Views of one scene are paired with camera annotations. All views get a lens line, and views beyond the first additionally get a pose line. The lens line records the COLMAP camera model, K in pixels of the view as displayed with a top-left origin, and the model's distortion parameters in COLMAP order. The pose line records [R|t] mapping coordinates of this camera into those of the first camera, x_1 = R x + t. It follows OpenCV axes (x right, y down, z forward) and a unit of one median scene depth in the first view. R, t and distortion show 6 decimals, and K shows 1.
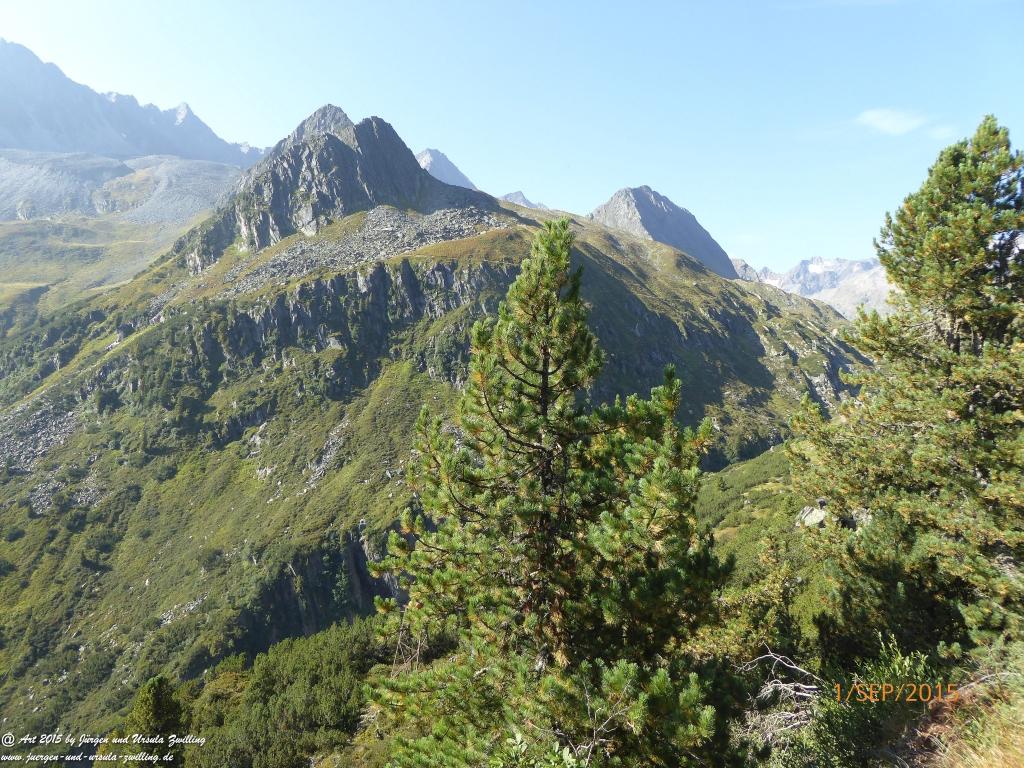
lens RADIAL K [[734.3, 0, 516.4], [0, 734.3, 379.7], [0, 0, 1]] dist [-0.028719, 0.003967]
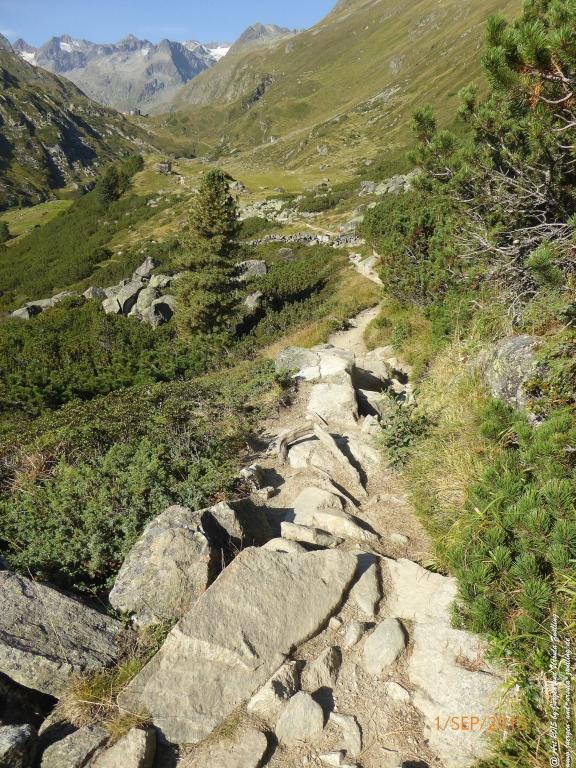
lens RADIAL K [[543.4, 0, 288.0], [0, 543.4, 384.0], [0, 0, 1]] dist [-0.016658, 0.004741]
pose [[0.747785, -0.232736, 0.621813, 0.077501], [-0.034377, 0.921720, 0.386330, -0.002350], [-0.663050, -0.310268, 0.681248, 0.050267]]
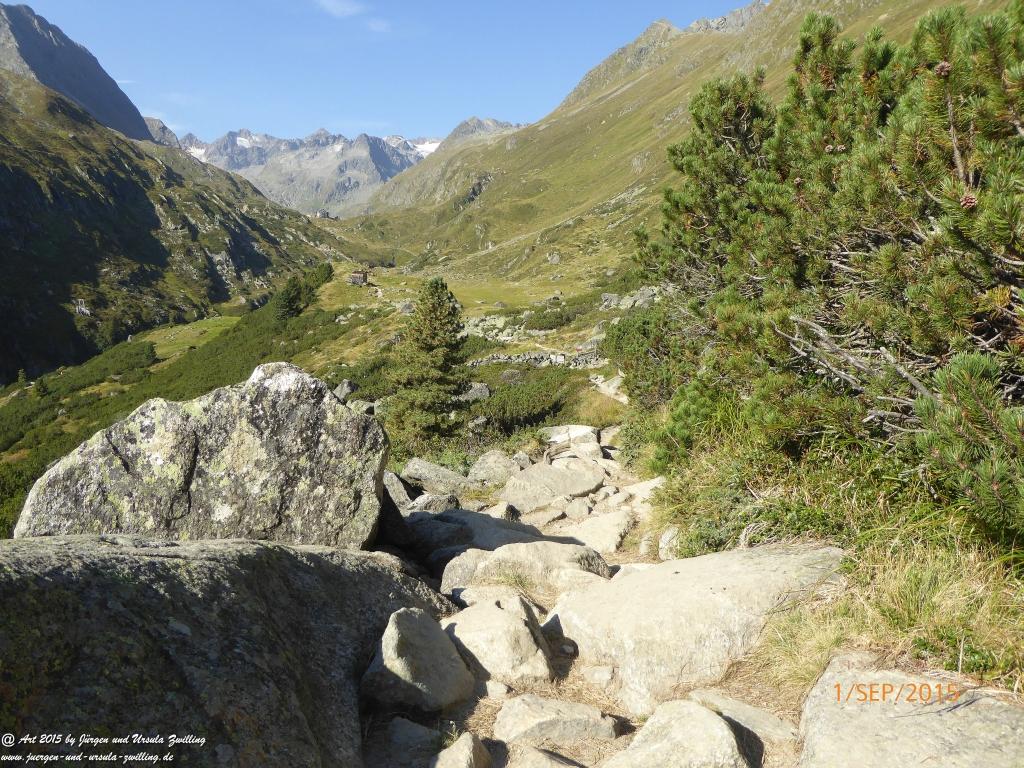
lens RADIAL K [[726.2, 0, 512.0], [0, 726.2, 384.0], [0, 0, 1]] dist [-0.019543, -0.000496]
pose [[0.745550, -0.080778, 0.661537, 0.072873], [-0.035136, 0.986483, 0.160054, -0.002167], [-0.665523, -0.142572, 0.732634, 0.046150]]
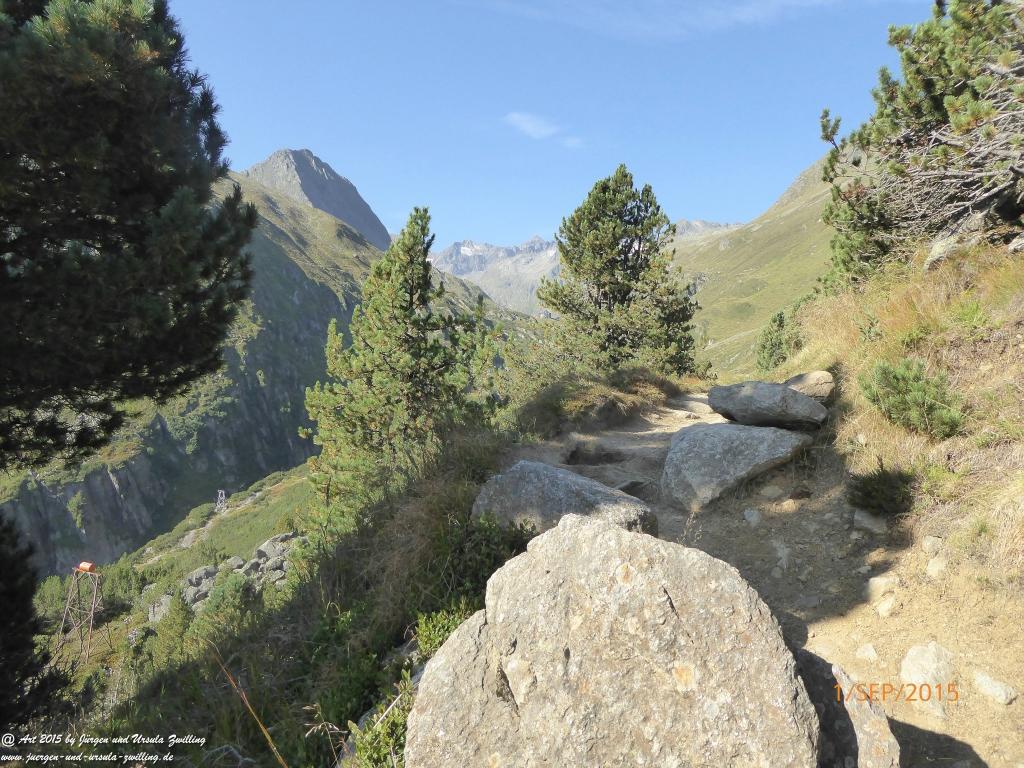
lens RADIAL K [[734.3, 0, 516.4], [0, 734.3, 379.7], [0, 0, 1]] dist [-0.028719, 0.003967]
pose [[0.894846, 0.016040, 0.446087, -0.006181], [-0.033435, 0.998955, 0.031150, 0.001574], [-0.445121, -0.042789, 0.894448, -0.008288]]
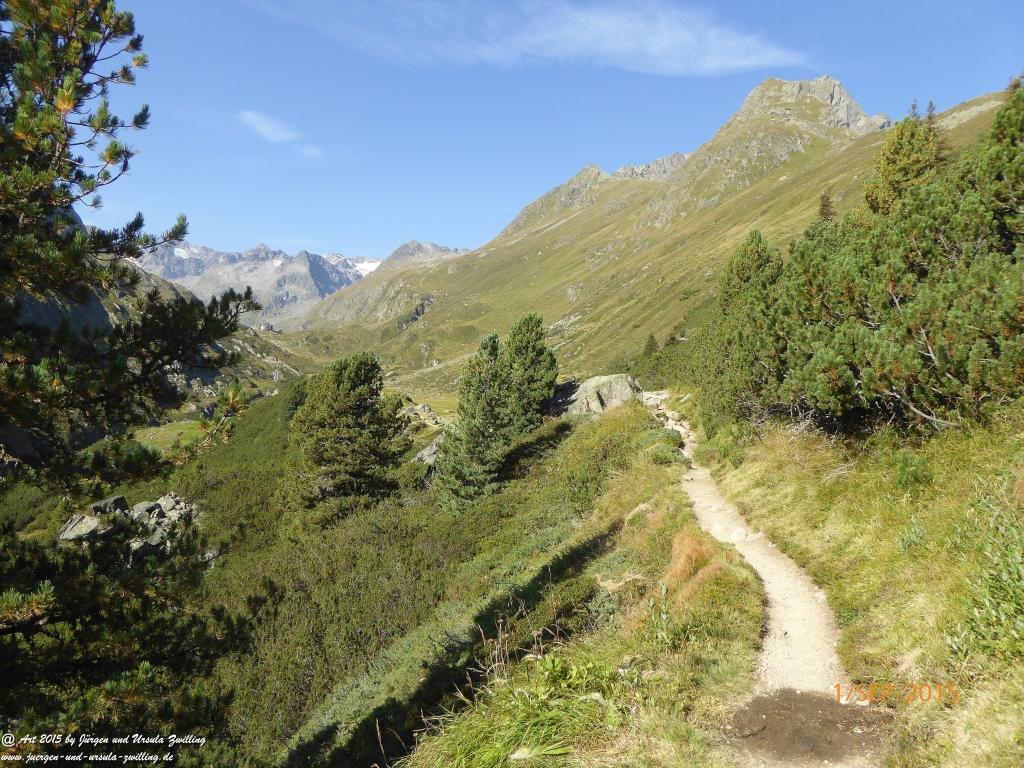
lens RADIAL K [[734.3, 0, 516.4], [0, 734.3, 379.7], [0, 0, 1]] dist [-0.028719, 0.003967]
pose [[0.674902, 0.052262, 0.736054, 0.013506], [-0.064437, 0.997852, -0.011768, 0.000221], [-0.735088, -0.039487, 0.676820, 0.008599]]
